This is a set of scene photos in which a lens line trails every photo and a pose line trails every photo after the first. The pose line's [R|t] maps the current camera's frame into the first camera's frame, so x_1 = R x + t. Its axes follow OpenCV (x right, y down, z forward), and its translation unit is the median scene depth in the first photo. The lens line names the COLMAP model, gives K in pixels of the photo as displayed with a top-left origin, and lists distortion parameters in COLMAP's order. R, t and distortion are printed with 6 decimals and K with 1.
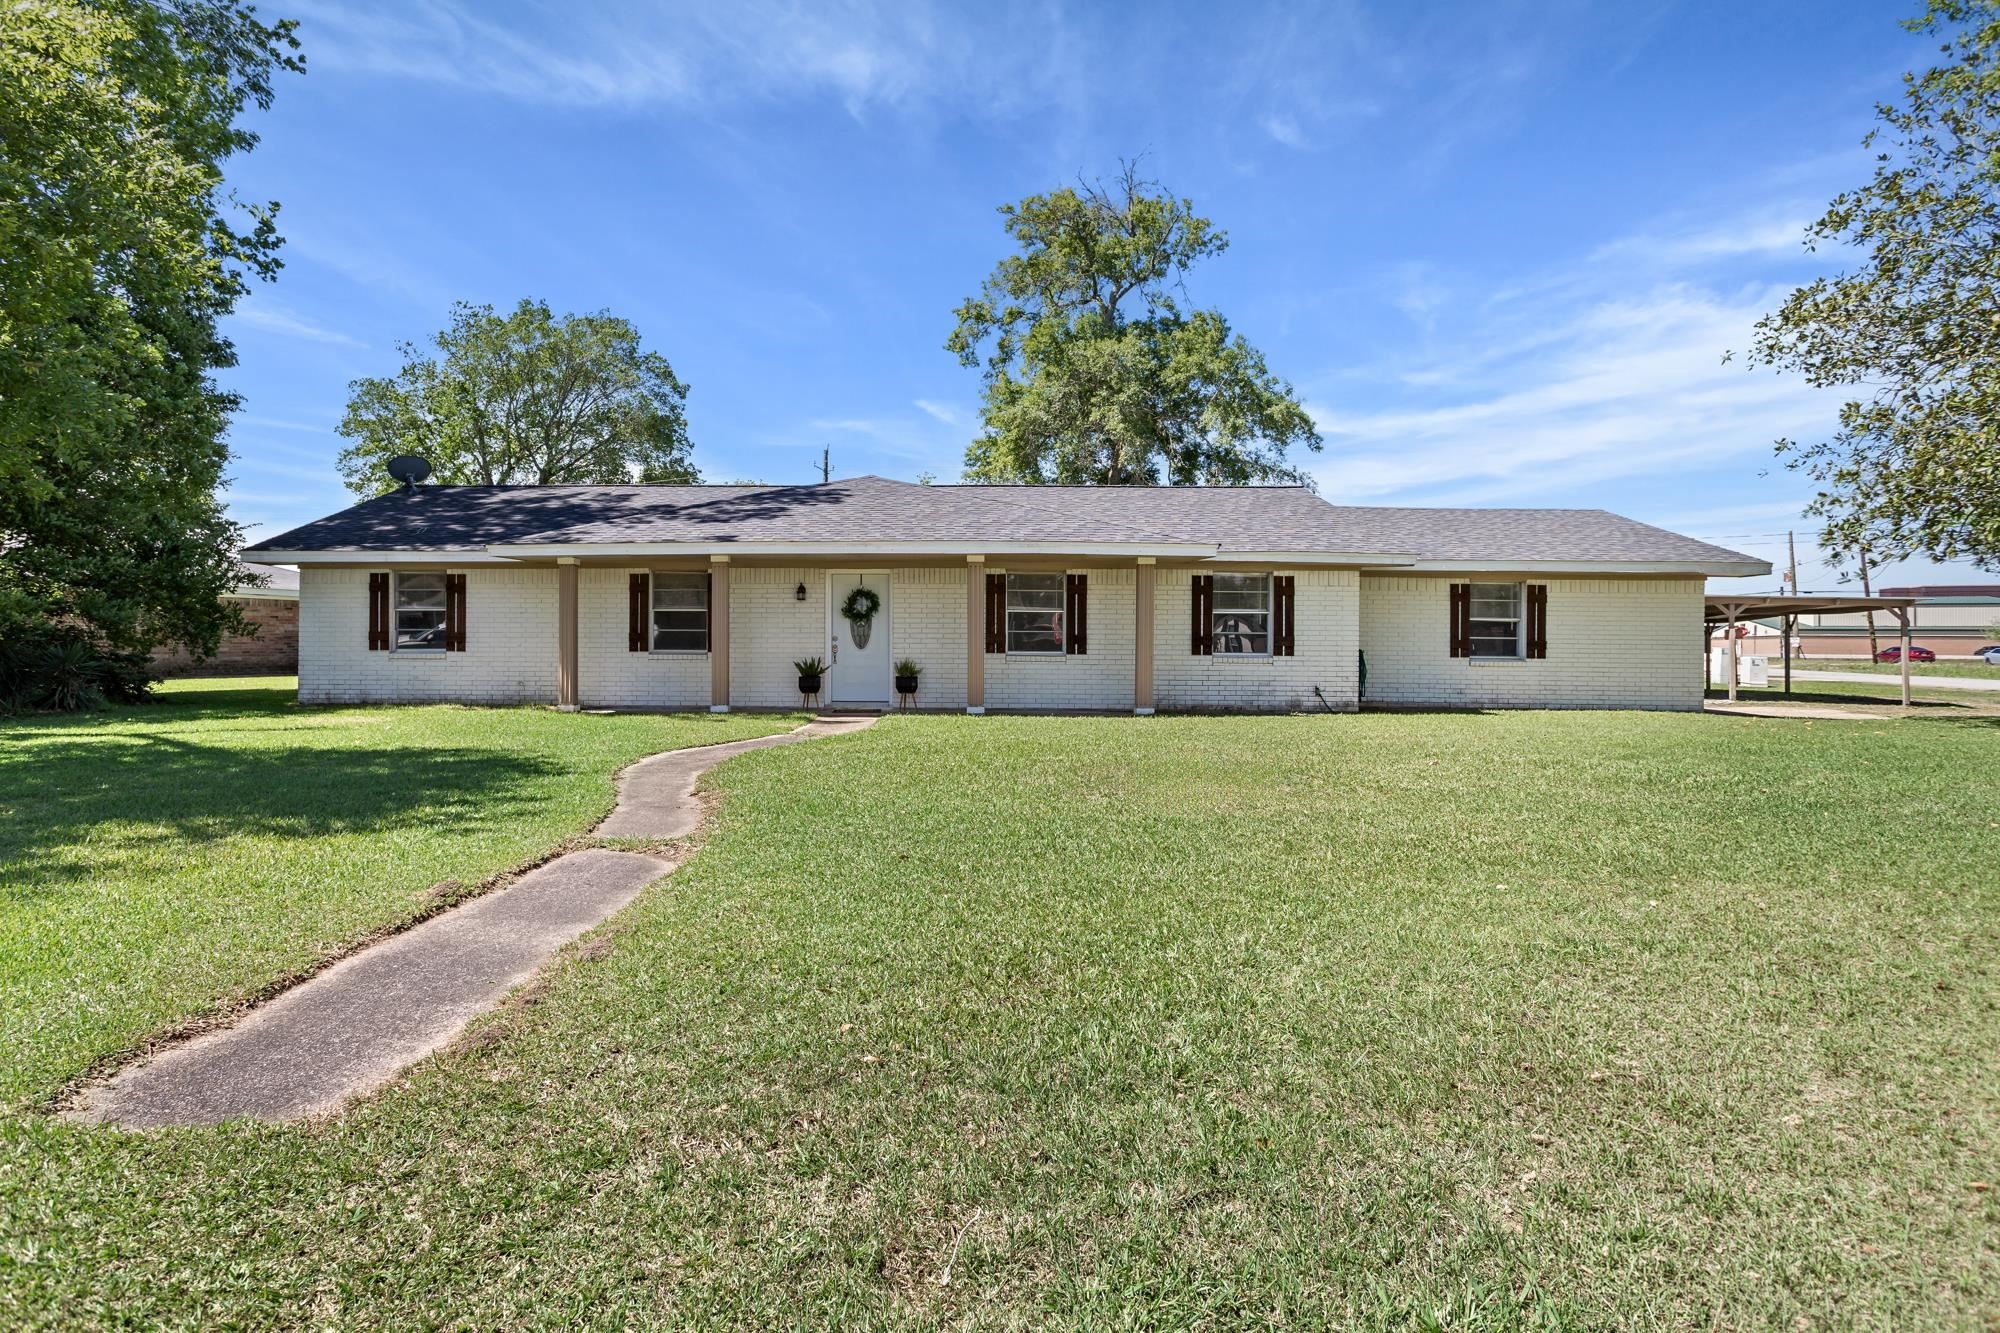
lens RADIAL K [[1096.7, 0, 1006.5], [0, 1096.7, 670.6], [0, 0, 1]] dist [-0.001745, 0.000197]
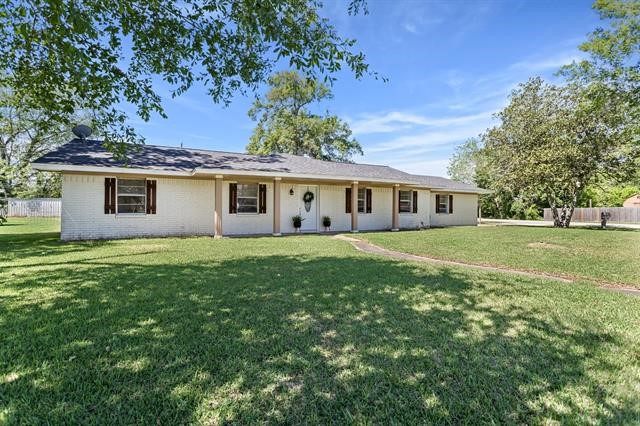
lens RADIAL K [[305.2, 0, 344.3], [0, 305.2, 211.2], [0, 0, 1]] dist [0.018456, -0.000627]
pose [[0.884744, -0.003241, 0.466066, -0.427615], [0.012379, 0.999786, -0.016548, -0.007325], [-0.465913, 0.020411, 0.884595, 0.239793]]
